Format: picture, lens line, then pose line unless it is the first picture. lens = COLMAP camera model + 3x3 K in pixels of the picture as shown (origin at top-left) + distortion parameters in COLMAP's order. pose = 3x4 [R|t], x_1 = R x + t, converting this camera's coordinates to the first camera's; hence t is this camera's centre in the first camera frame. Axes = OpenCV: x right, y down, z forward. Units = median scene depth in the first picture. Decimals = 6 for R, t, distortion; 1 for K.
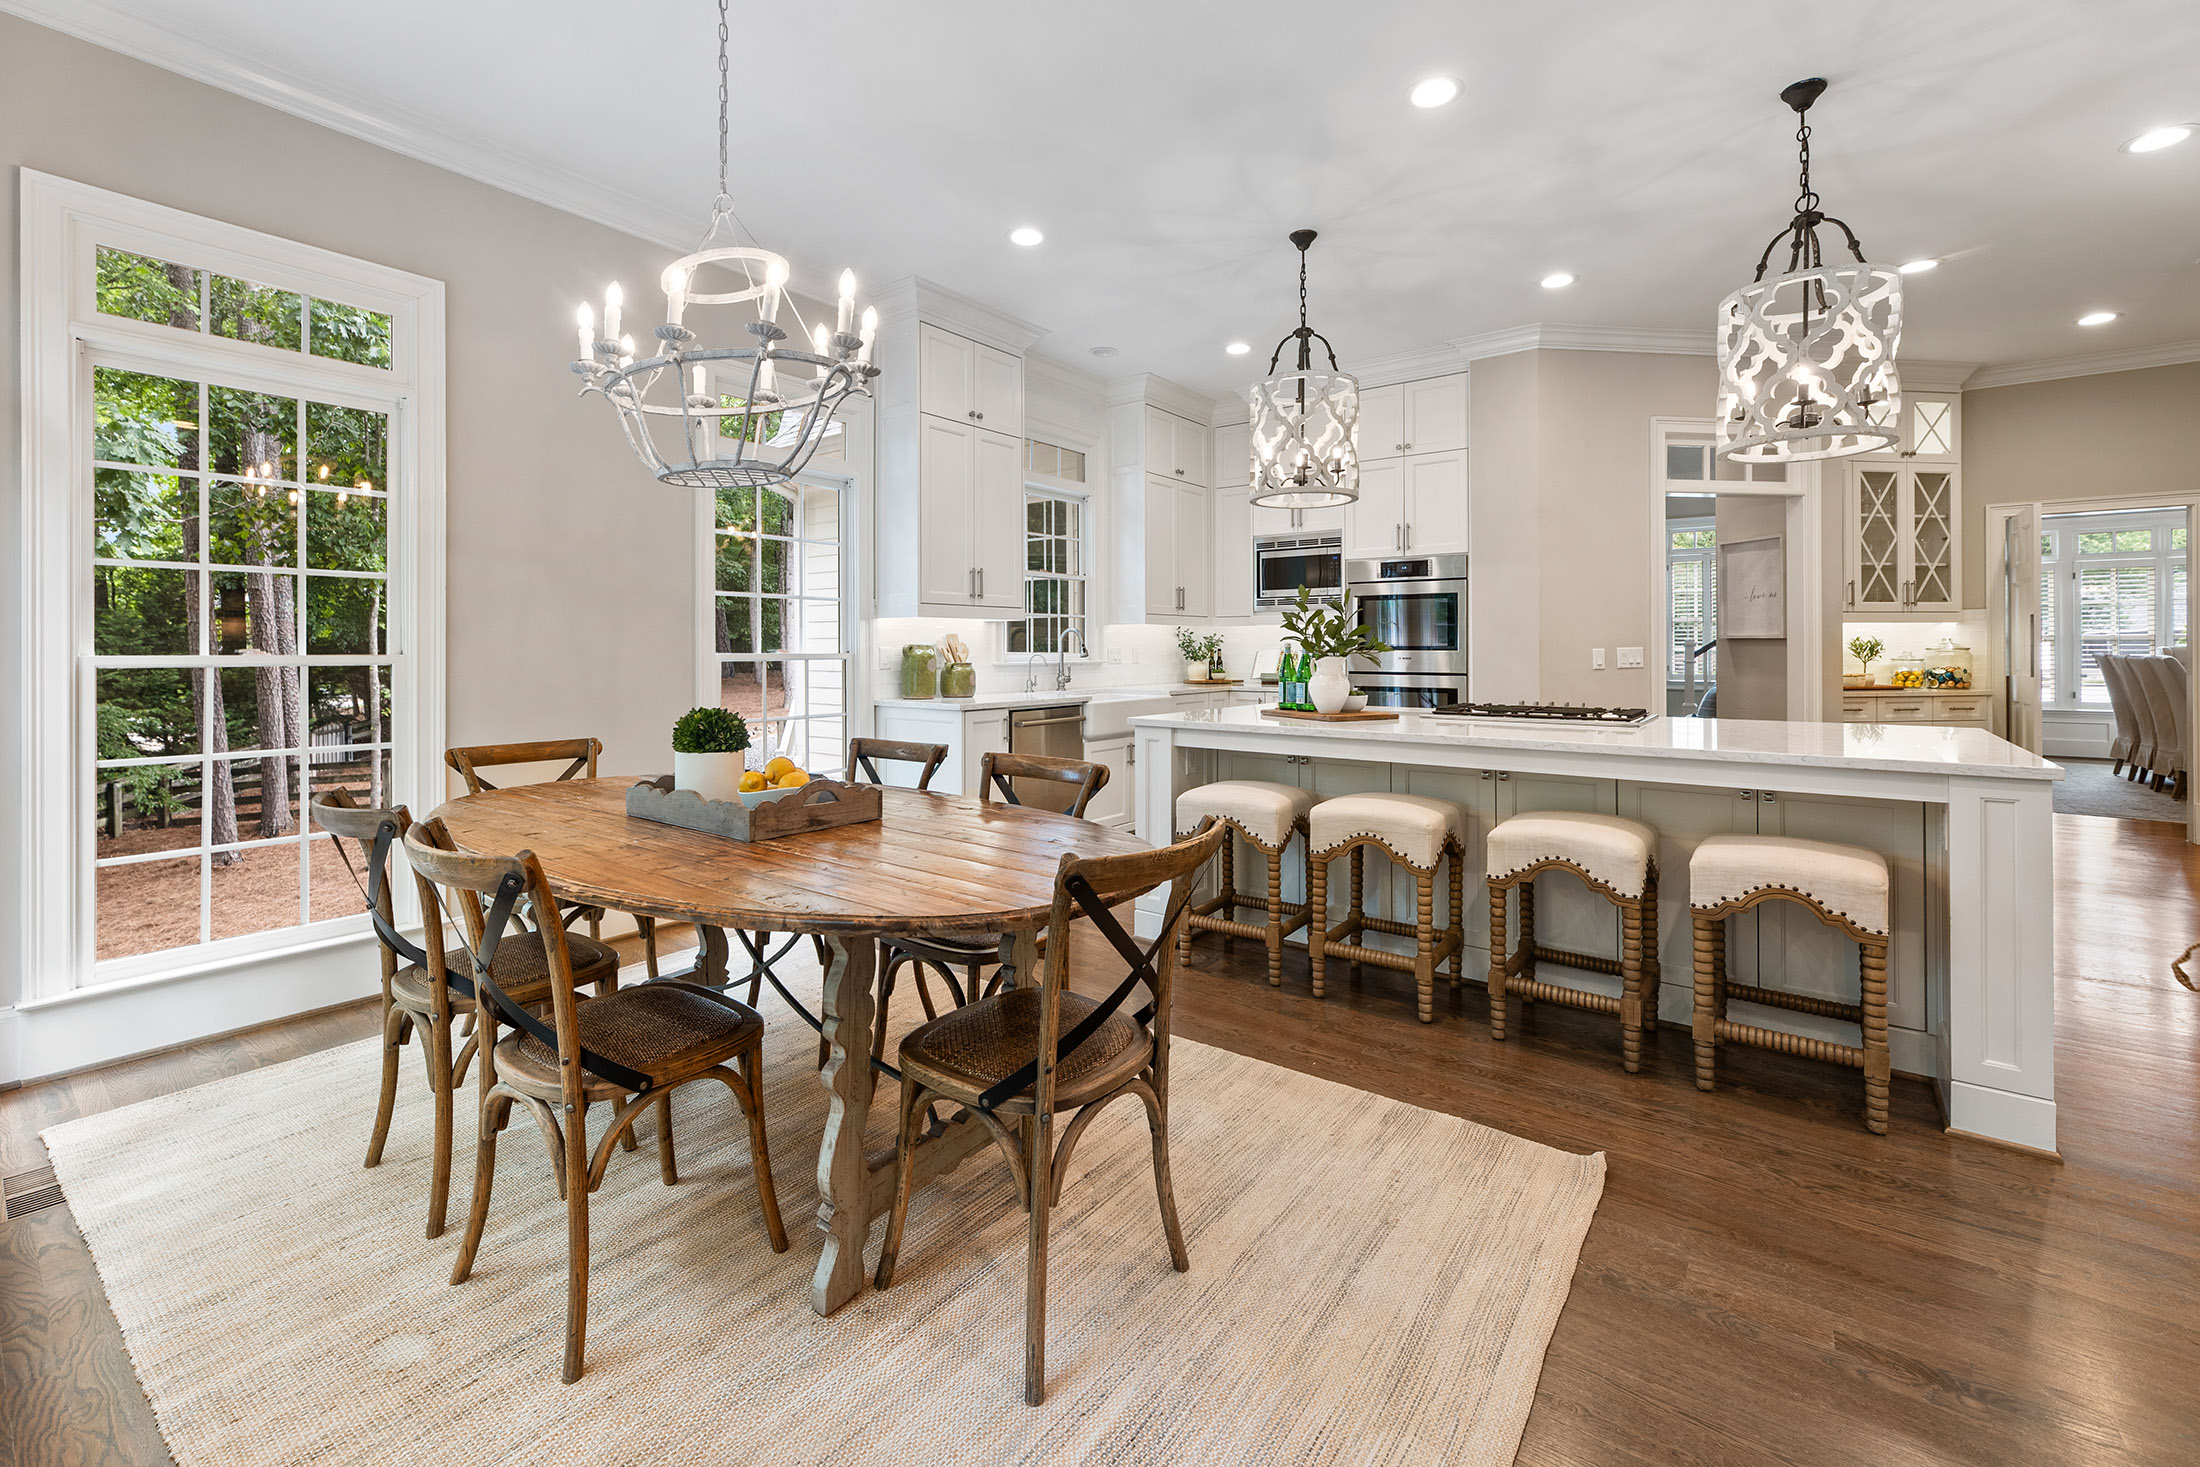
lens RADIAL K [[921.7, 0, 1096.5], [0, 921.7, 651.1], [0, 0, 1]] dist [0.000738, -0.000453]
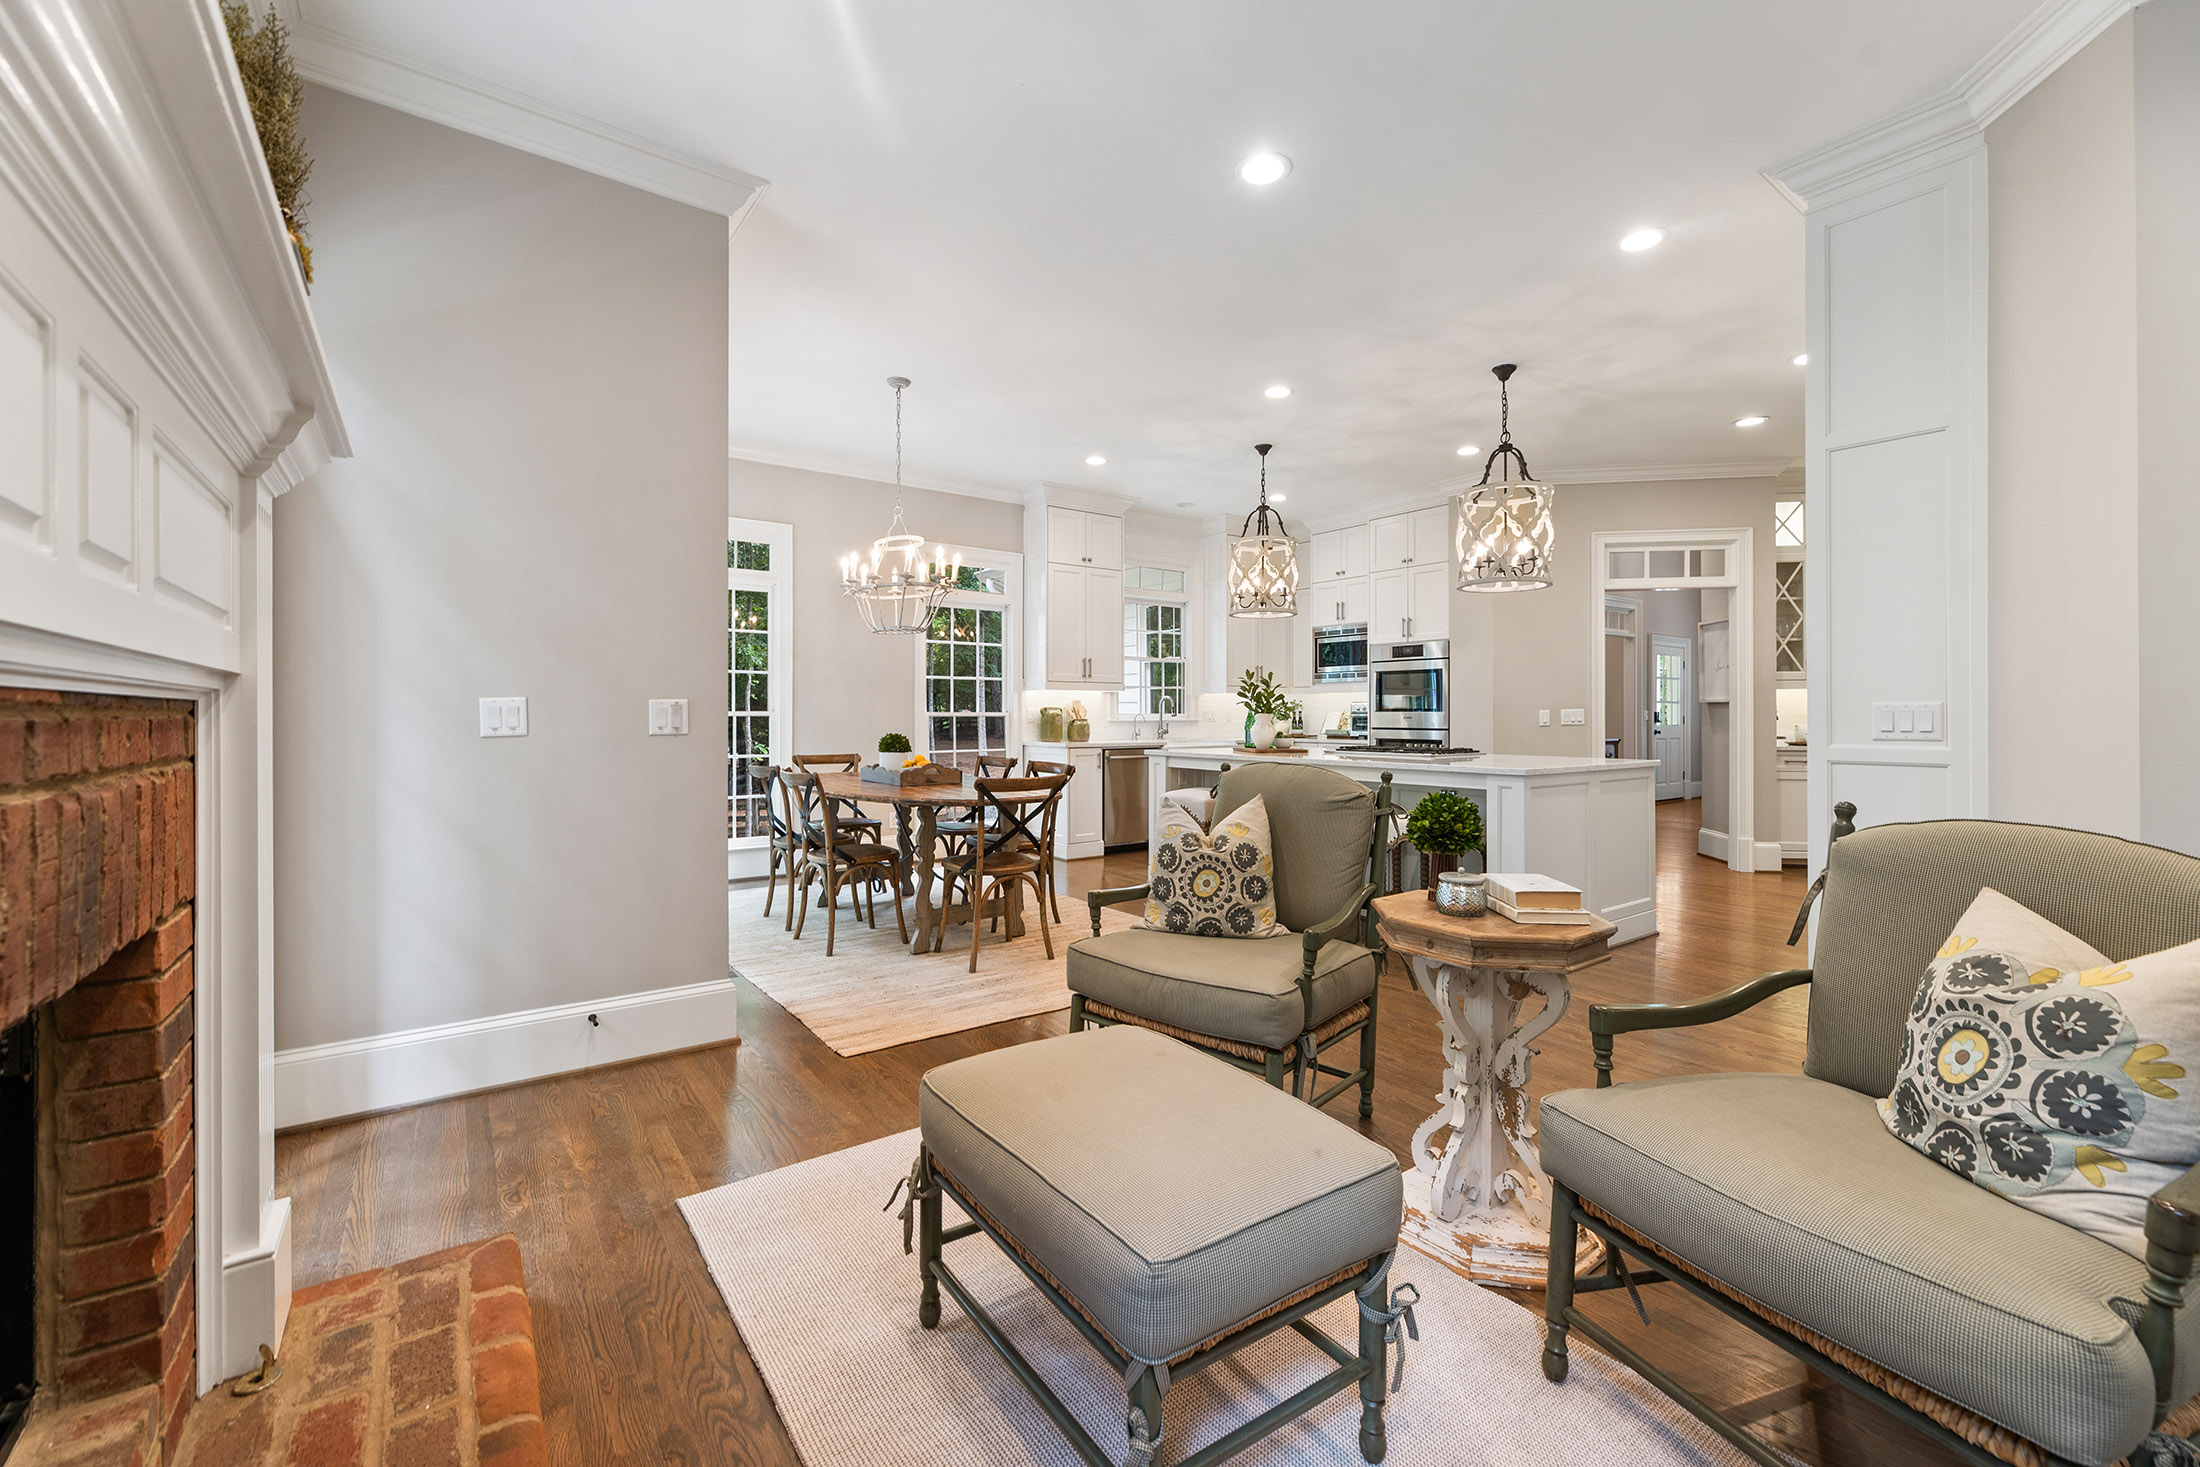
lens RADIAL K [[921.7, 0, 1102.7], [0, 921.7, 714.2], [0, 0, 1]] dist [0.000738, -0.000453]
pose [[0.957934, 0.001741, -0.286982, 0.322009], [-0.002701, 0.999992, -0.002952, 0.008662], [0.286975, 0.003603, 0.957931, -0.453831]]
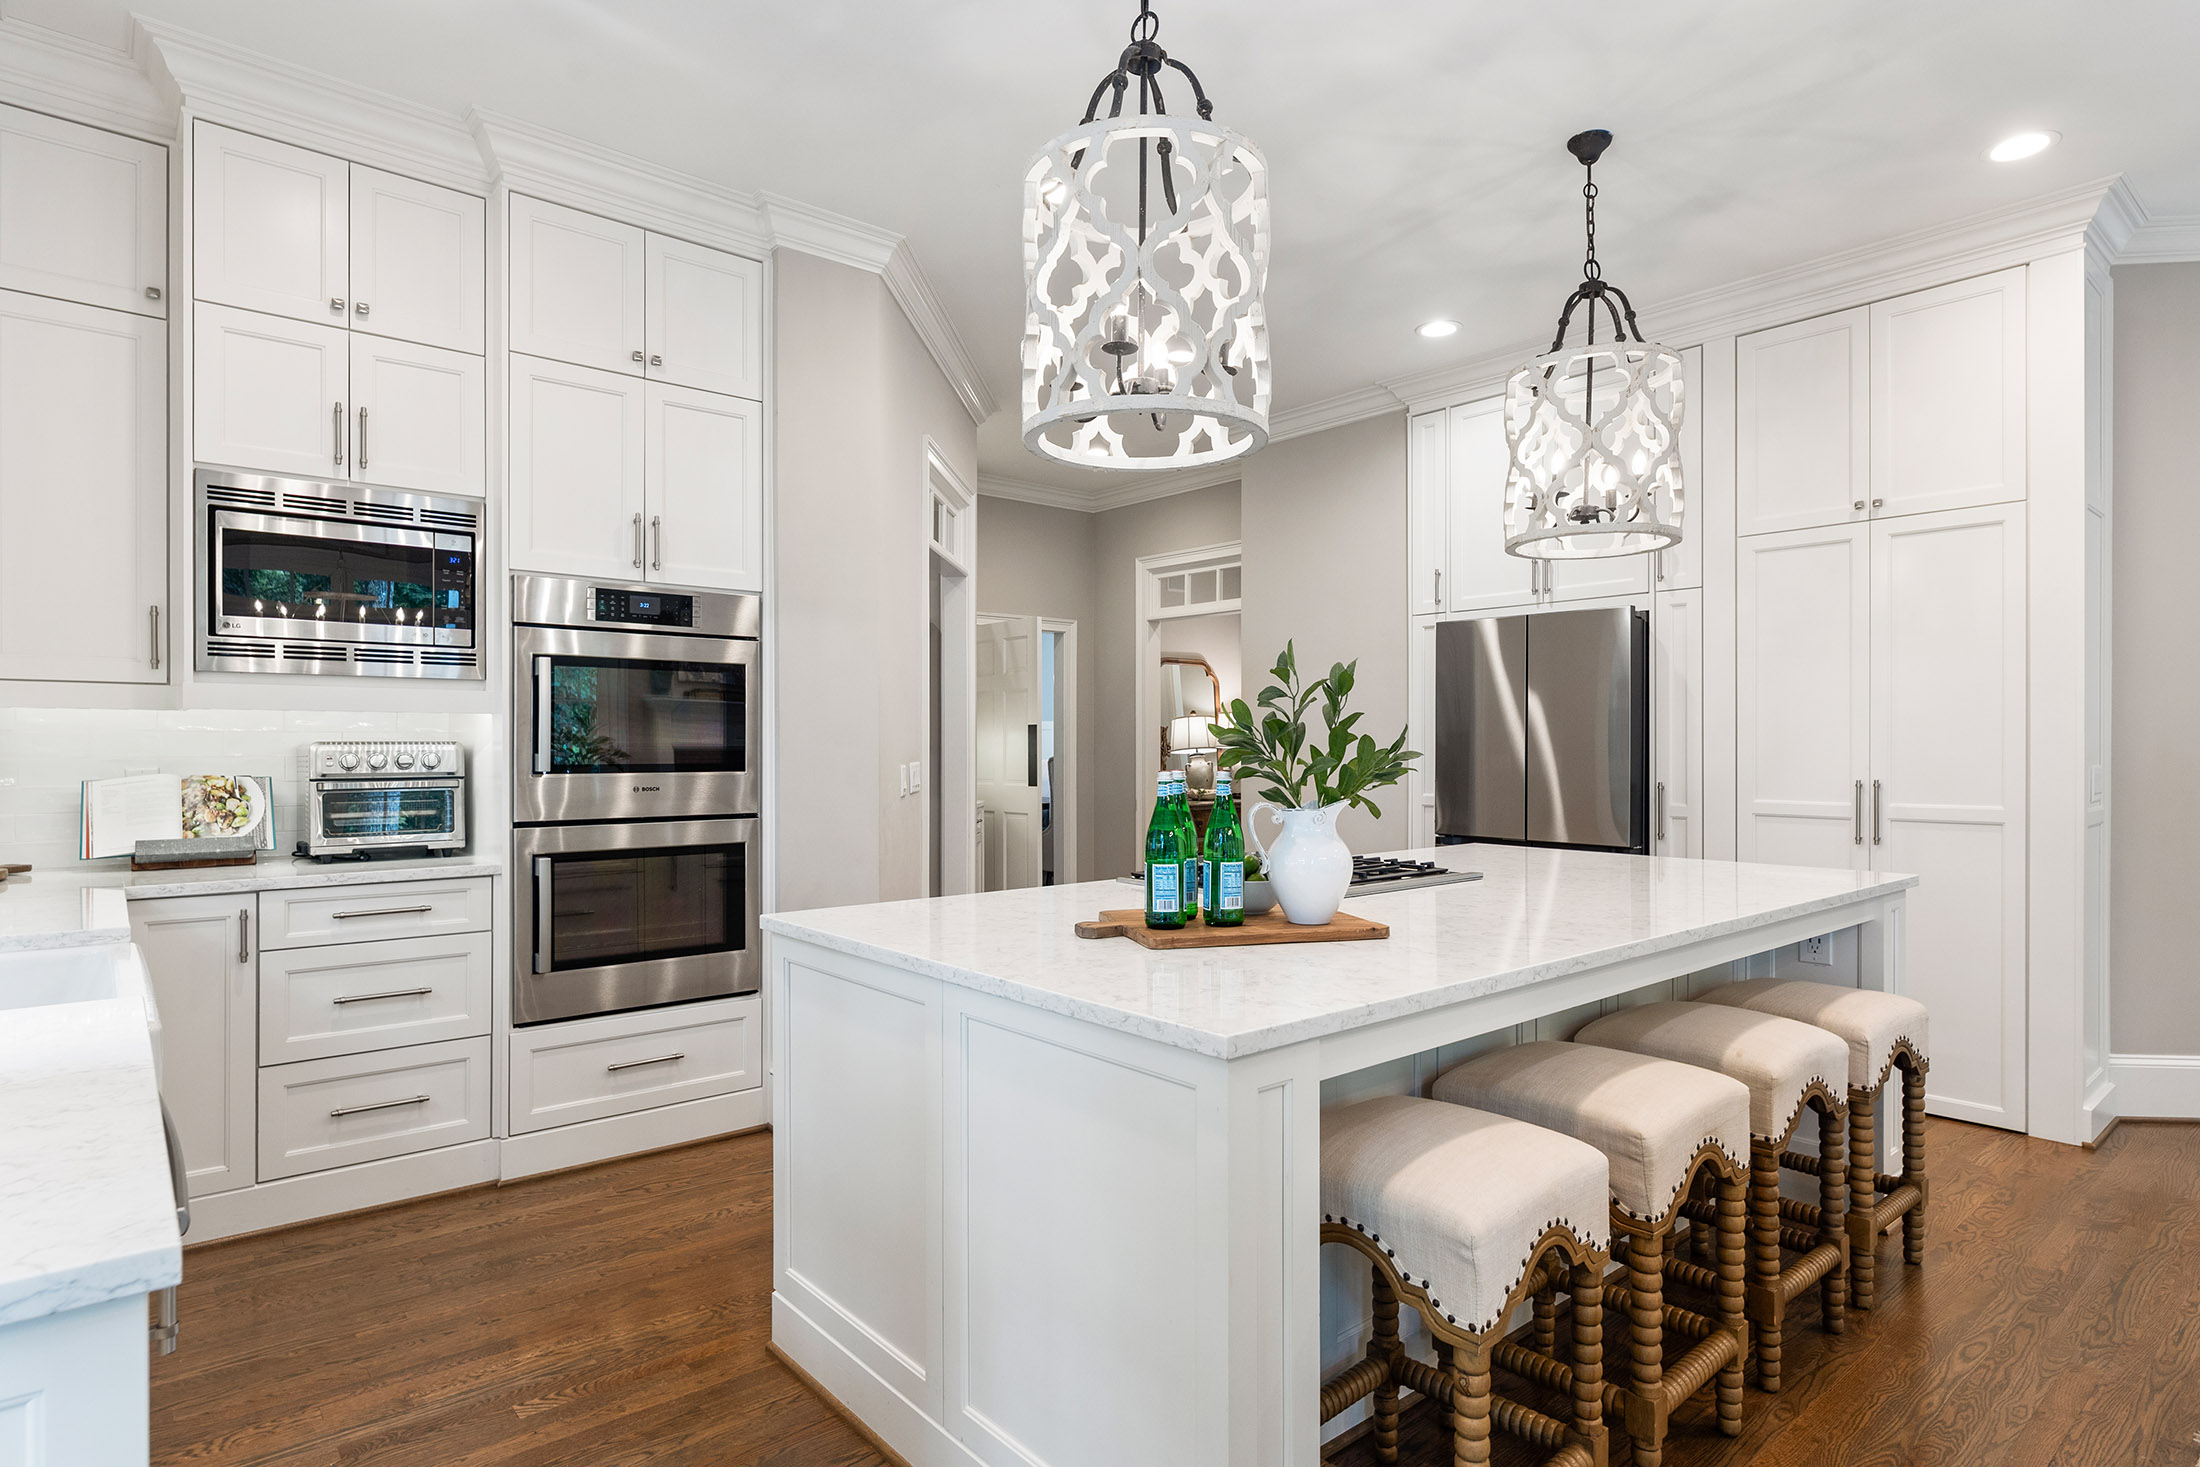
lens RADIAL K [[1166.9, 0, 1109.5], [0, 1166.9, 747.0], [0, 0, 1]] dist [0.000747, 0.000937]
pose [[0.211978, -0.000292, 0.977274, -0.241190], [0.003454, 0.999994, -0.000450, -0.014949], [-0.977268, 0.003471, 0.211977, 0.682920]]
